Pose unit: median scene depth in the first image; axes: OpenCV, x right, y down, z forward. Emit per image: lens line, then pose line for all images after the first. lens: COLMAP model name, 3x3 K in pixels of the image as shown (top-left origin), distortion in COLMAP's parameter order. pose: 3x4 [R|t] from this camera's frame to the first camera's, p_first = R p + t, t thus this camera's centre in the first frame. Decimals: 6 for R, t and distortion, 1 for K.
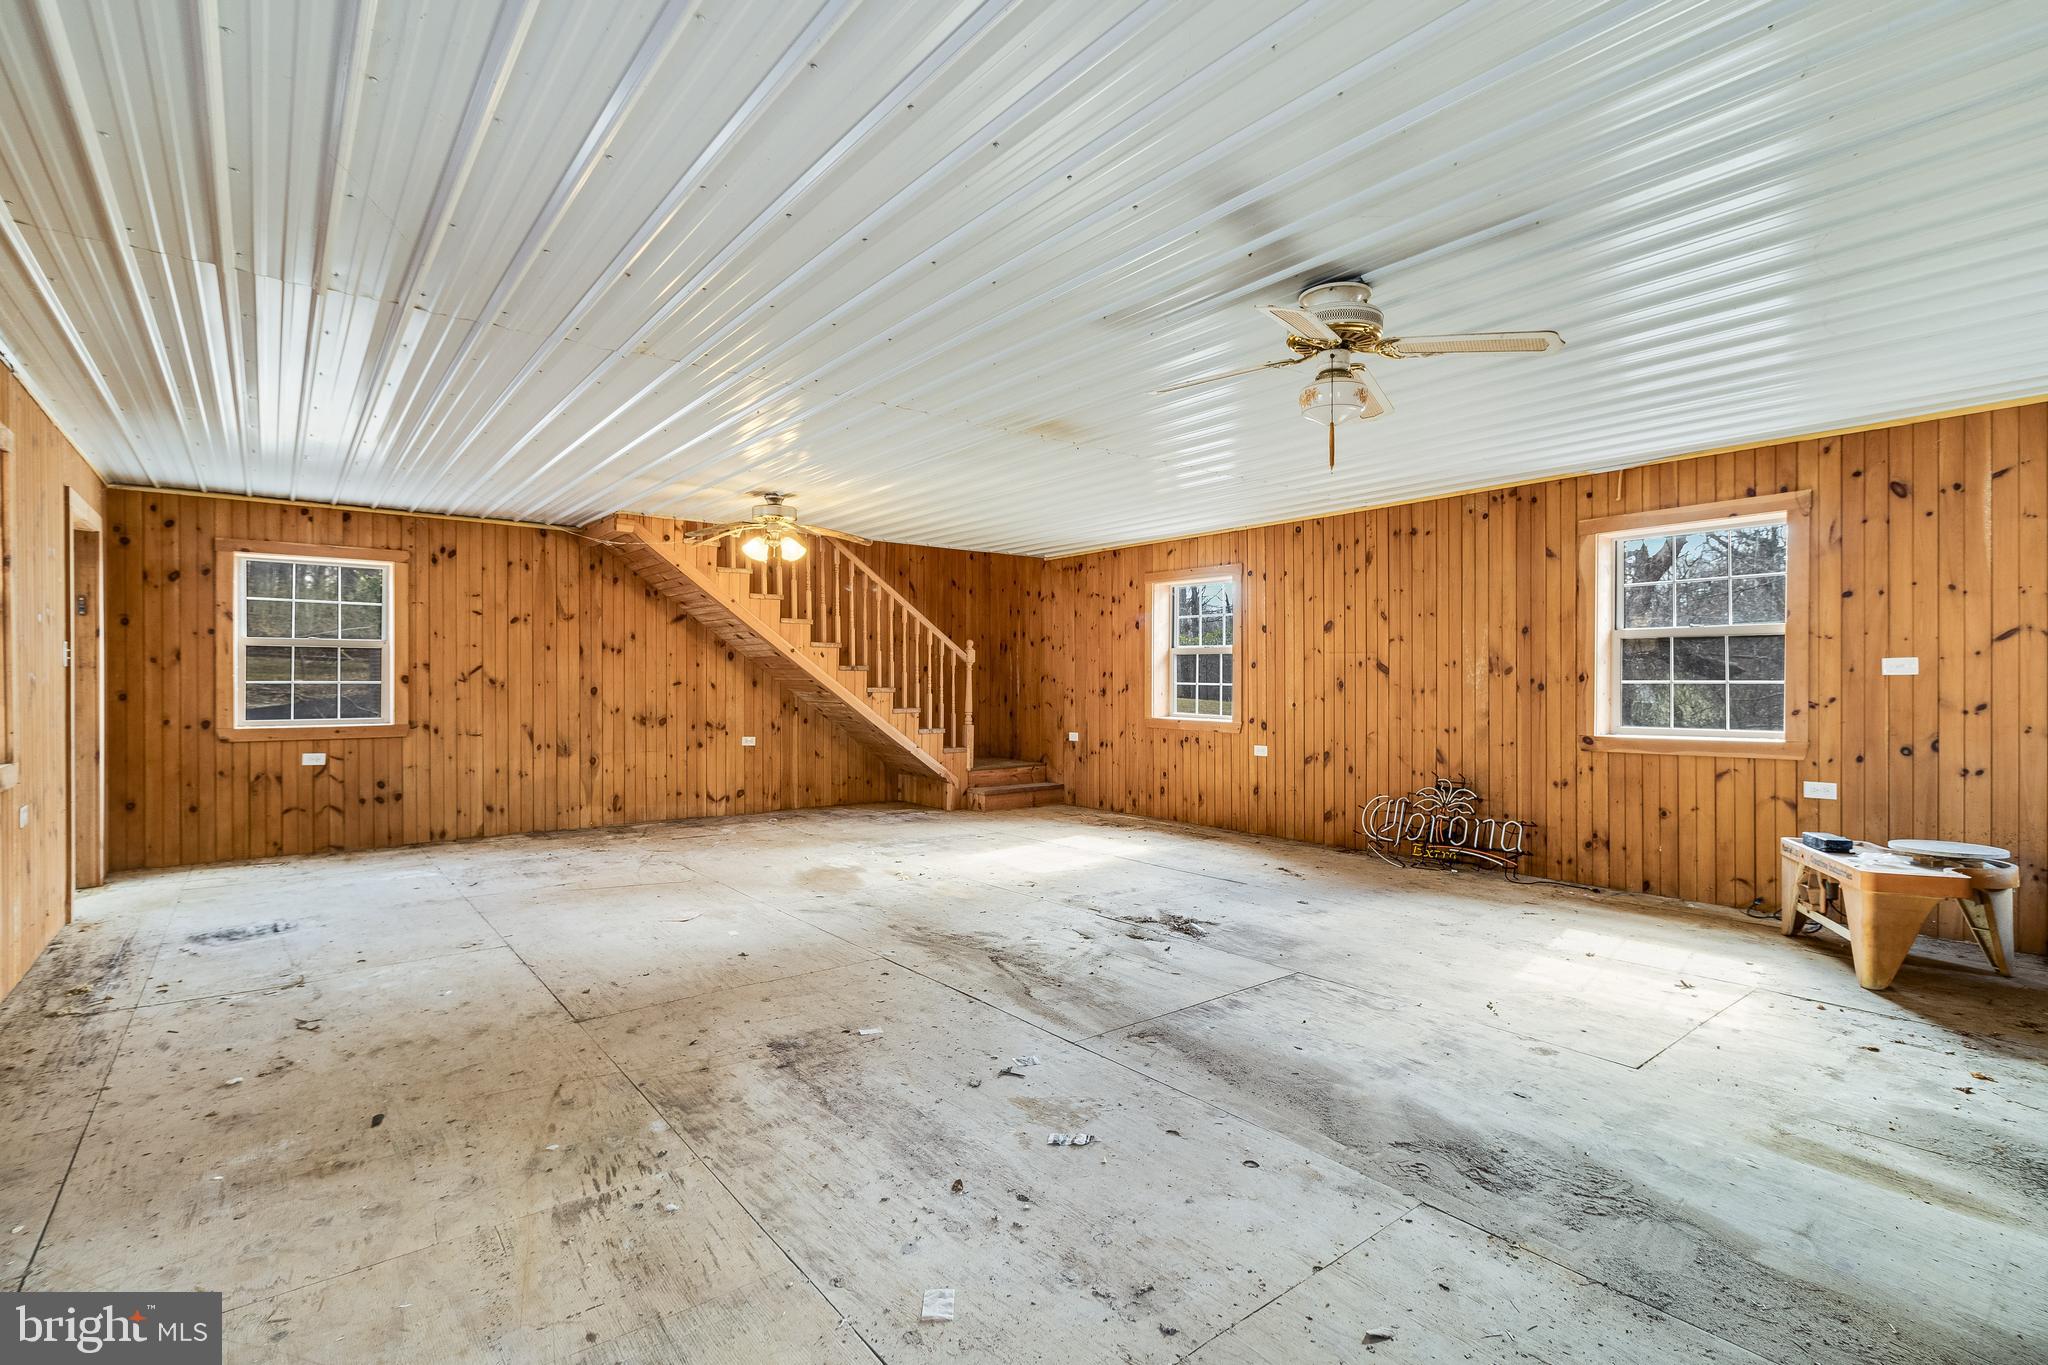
lens RADIAL K [[951.7, 0, 1021.9], [0, 951.7, 684.3], [0, 0, 1]] dist [0.004268, -0.000045]
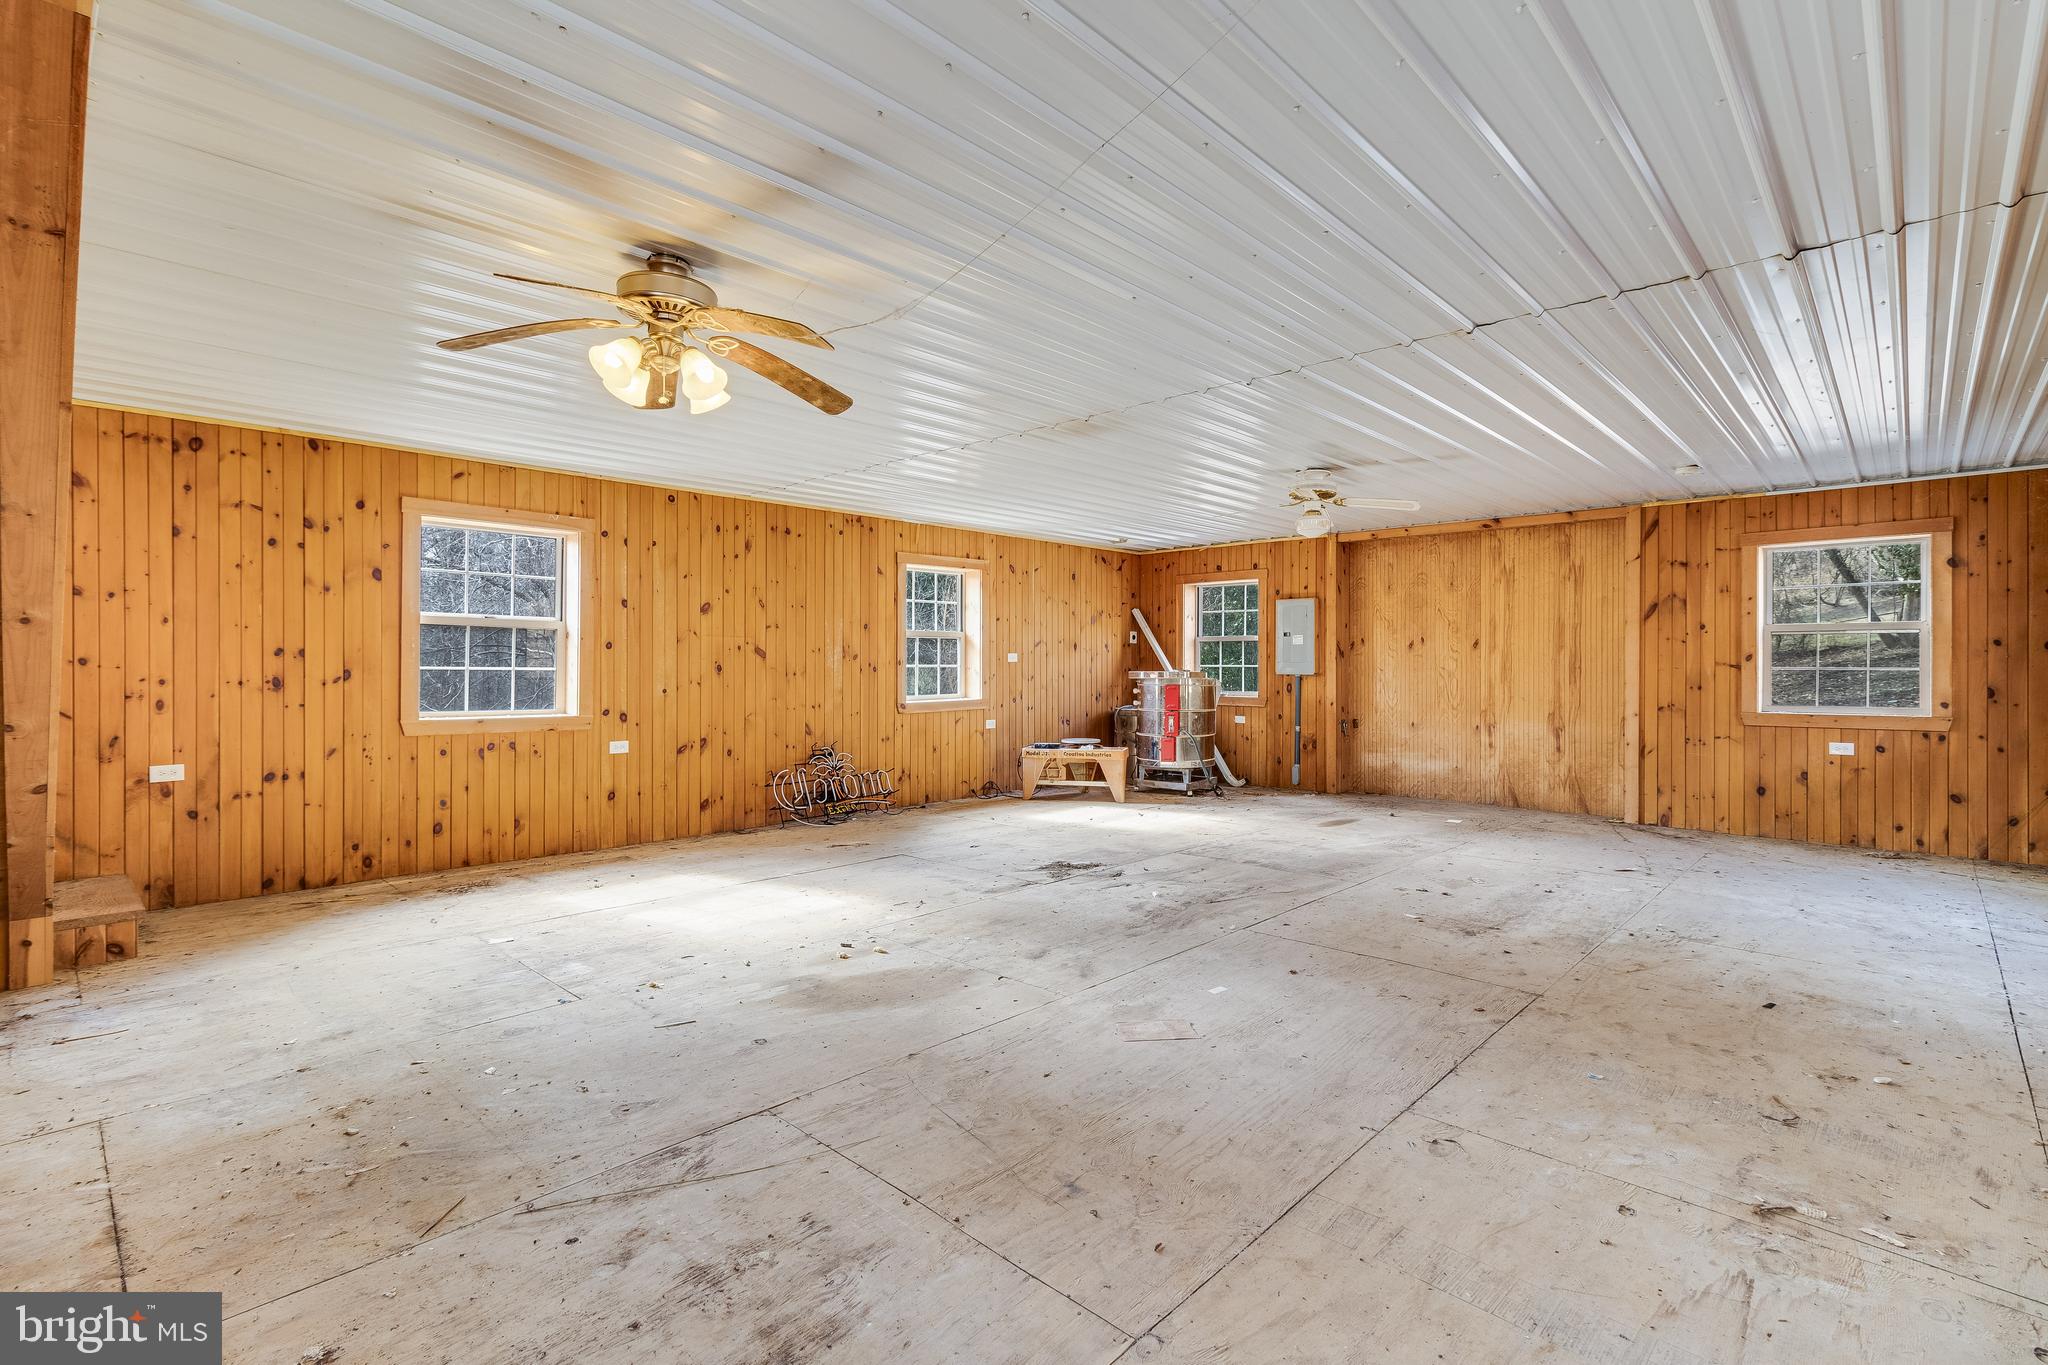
lens RADIAL K [[951.7, 0, 1021.1], [0, 951.7, 668.1], [0, 0, 1]] dist [0.004268, -0.000045]
pose [[-0.143641, -0.004355, 0.989620, -0.737760], [0.001232, 0.999989, 0.004579, -0.004203], [-0.989629, 0.001877, -0.143634, 0.892644]]
